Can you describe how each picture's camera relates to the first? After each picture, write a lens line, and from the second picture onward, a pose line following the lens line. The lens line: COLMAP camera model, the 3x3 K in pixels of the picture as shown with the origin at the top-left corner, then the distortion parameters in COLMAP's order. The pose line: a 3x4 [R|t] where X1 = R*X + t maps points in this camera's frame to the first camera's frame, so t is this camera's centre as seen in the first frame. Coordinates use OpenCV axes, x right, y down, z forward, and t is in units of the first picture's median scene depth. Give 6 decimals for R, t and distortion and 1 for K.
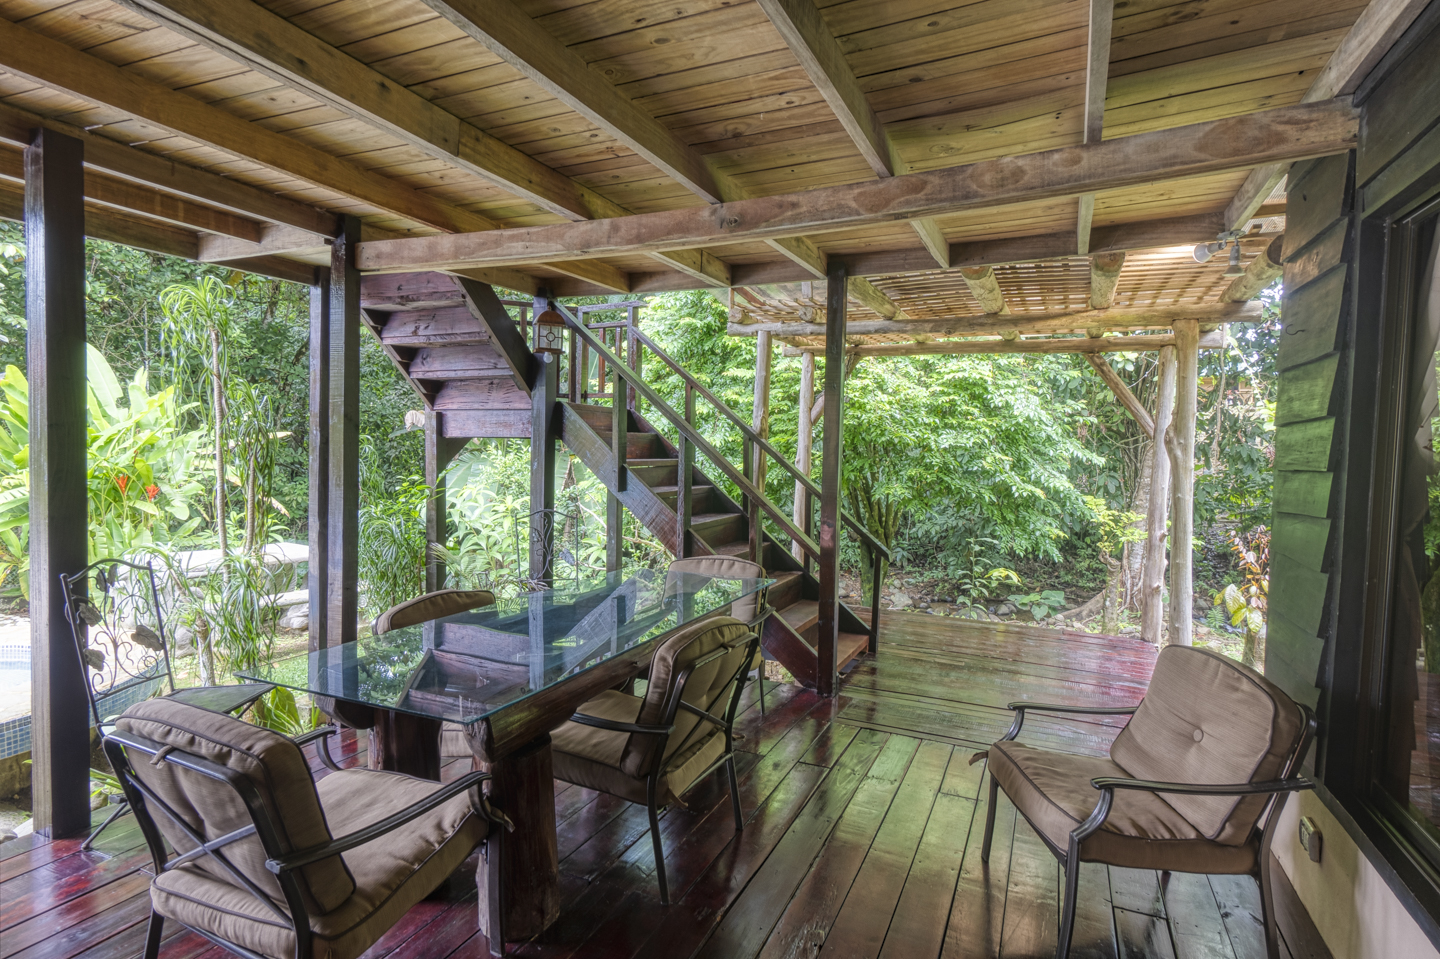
lens RADIAL K [[756.7, 0, 725.0], [0, 756.7, 474.7], [0, 0, 1]] dist [-0.001568, -0.001902]
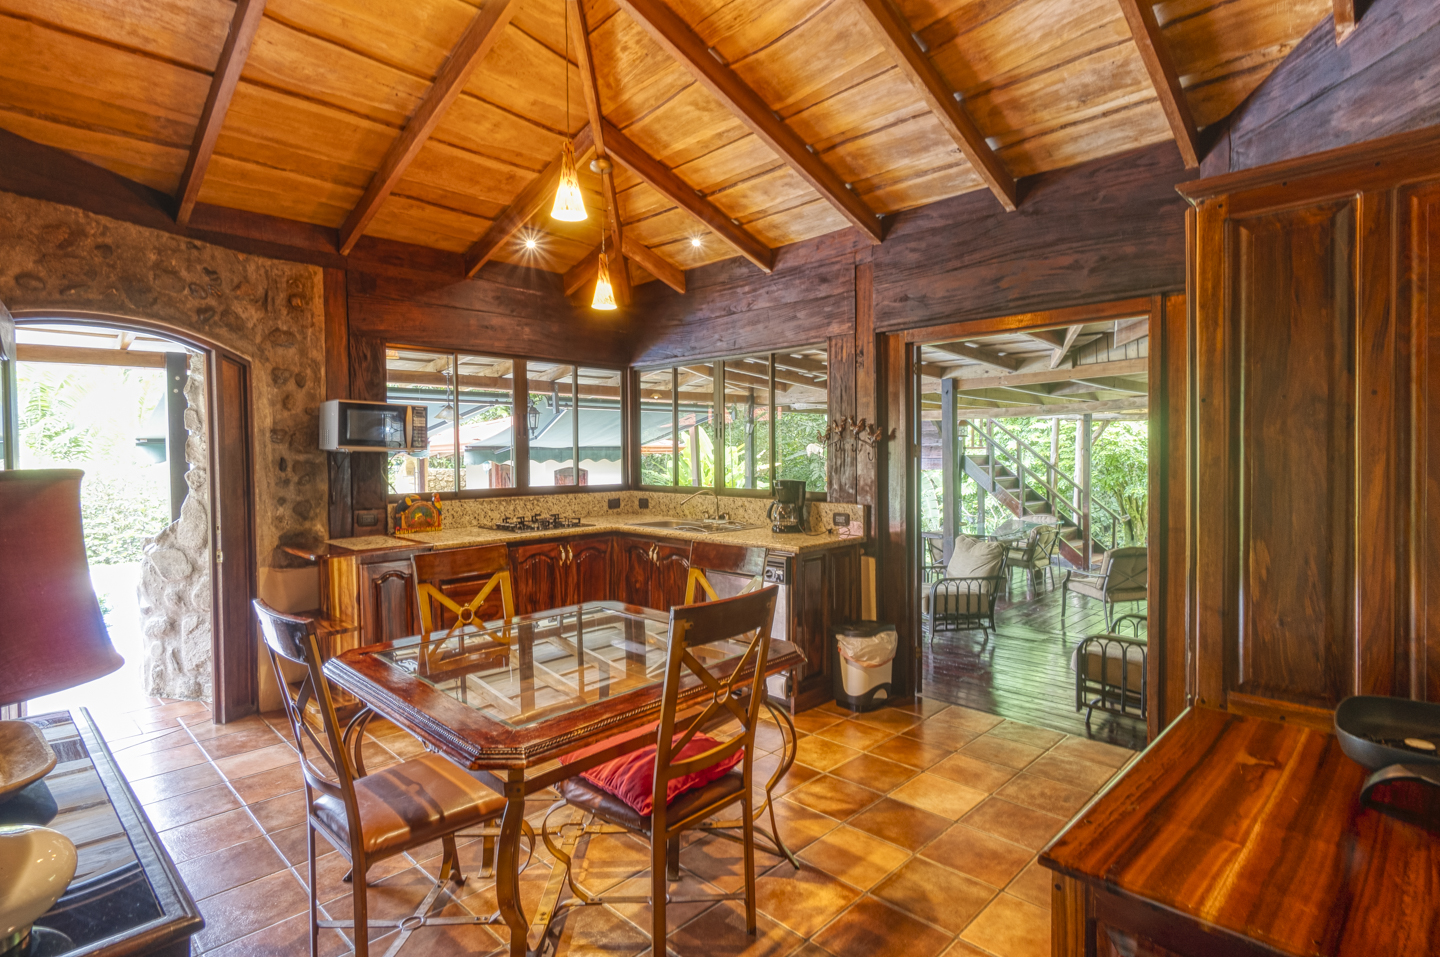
lens RADIAL K [[729.9, 0, 722.0], [0, 729.9, 470.8], [0, 0, 1]] dist [0.006202, -0.002763]
pose [[0.932529, -0.019768, -0.360552, -0.065092], [0.015234, 0.999765, -0.015411, -0.014202], [0.360772, 0.008879, 0.932612, -0.958765]]
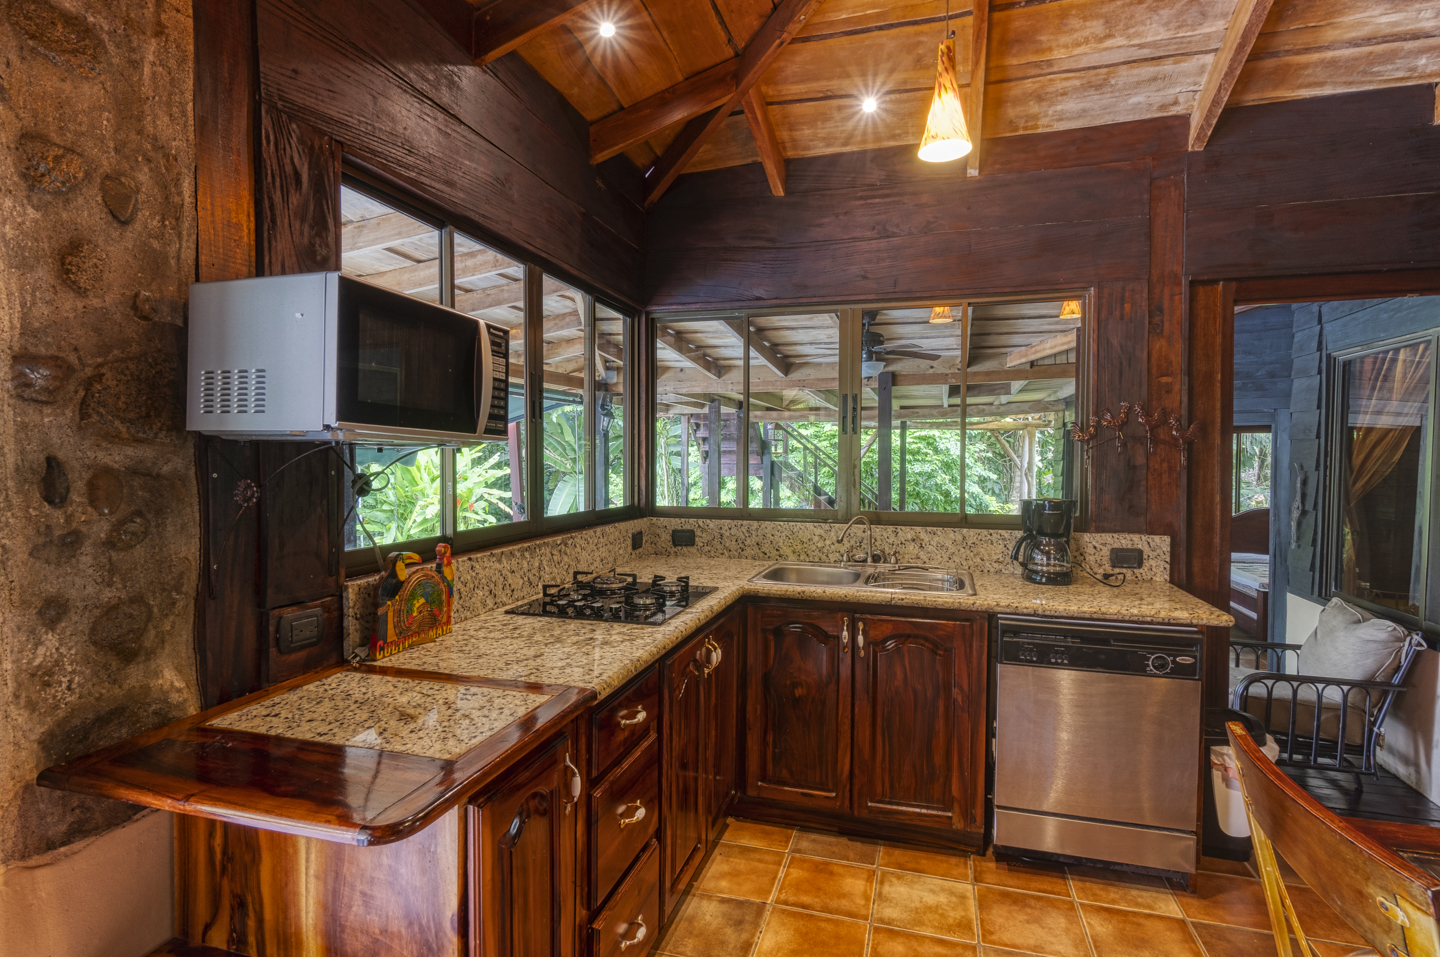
lens RADIAL K [[729.9, 0, 722.0], [0, 729.9, 470.8], [0, 0, 1]] dist [0.006202, -0.002763]
pose [[0.991732, -0.021301, 0.126543, -0.424603], [0.022992, 0.999665, -0.011914, -0.028527], [-0.126246, 0.014725, 0.991890, -0.752694]]
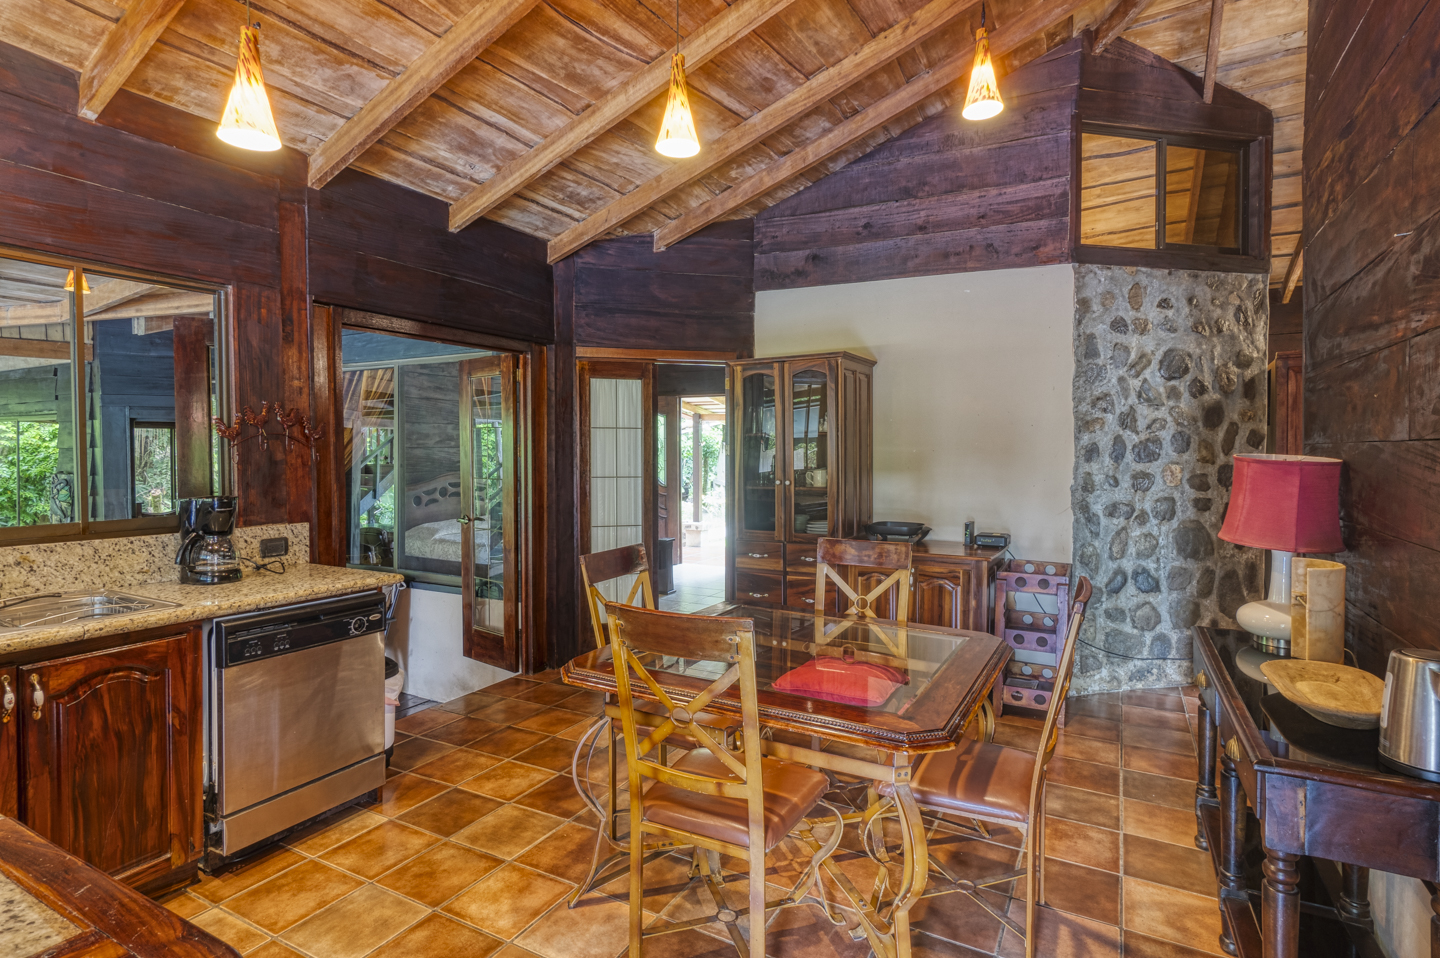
lens RADIAL K [[729.9, 0, 722.0], [0, 729.9, 471.3], [0, 0, 1]] dist [0.006202, -0.002763]
pose [[0.089346, -0.050124, 0.994739, -0.545516], [0.039056, 0.998141, 0.046787, -0.034267], [-0.995235, 0.034671, 0.091137, -0.691906]]
